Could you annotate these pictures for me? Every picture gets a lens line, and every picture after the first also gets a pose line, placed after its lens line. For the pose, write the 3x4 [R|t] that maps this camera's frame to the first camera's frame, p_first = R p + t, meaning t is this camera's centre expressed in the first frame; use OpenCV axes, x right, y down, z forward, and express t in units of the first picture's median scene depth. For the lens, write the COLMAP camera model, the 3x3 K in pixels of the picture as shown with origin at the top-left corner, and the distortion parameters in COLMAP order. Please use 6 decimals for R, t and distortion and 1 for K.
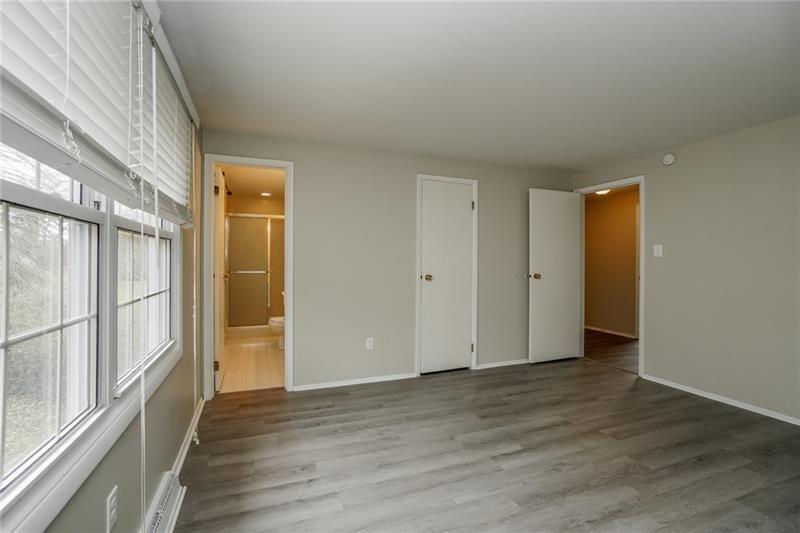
lens RADIAL K [[352.1, 0, 353.4], [0, 352.1, 261.5], [0, 0, 1]] dist [-0.047546, 0.011216]
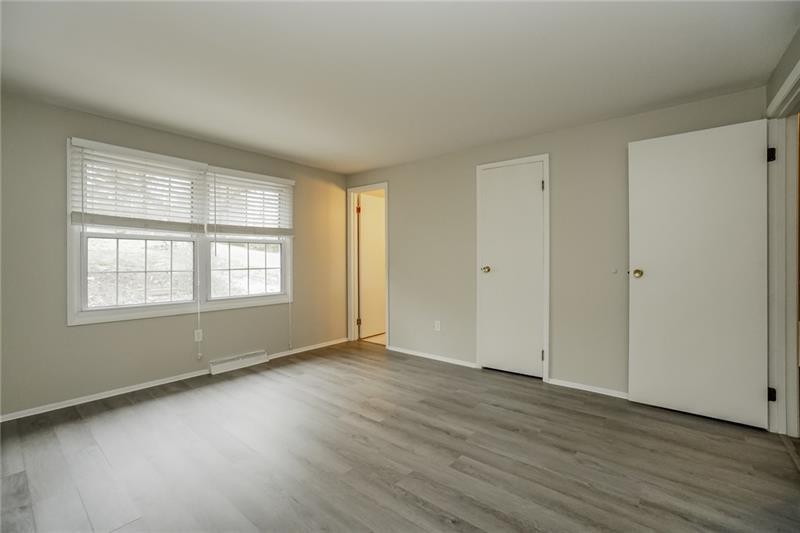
lens RADIAL K [[352.1, 0, 409.7], [0, 352.1, 255.8], [0, 0, 1]] dist [-0.047546, 0.011216]
pose [[0.529973, -0.008533, -0.847972, 1.232330], [0.010708, 0.999937, -0.003370, 0.011199], [0.847947, -0.007294, 0.530030, 0.403764]]
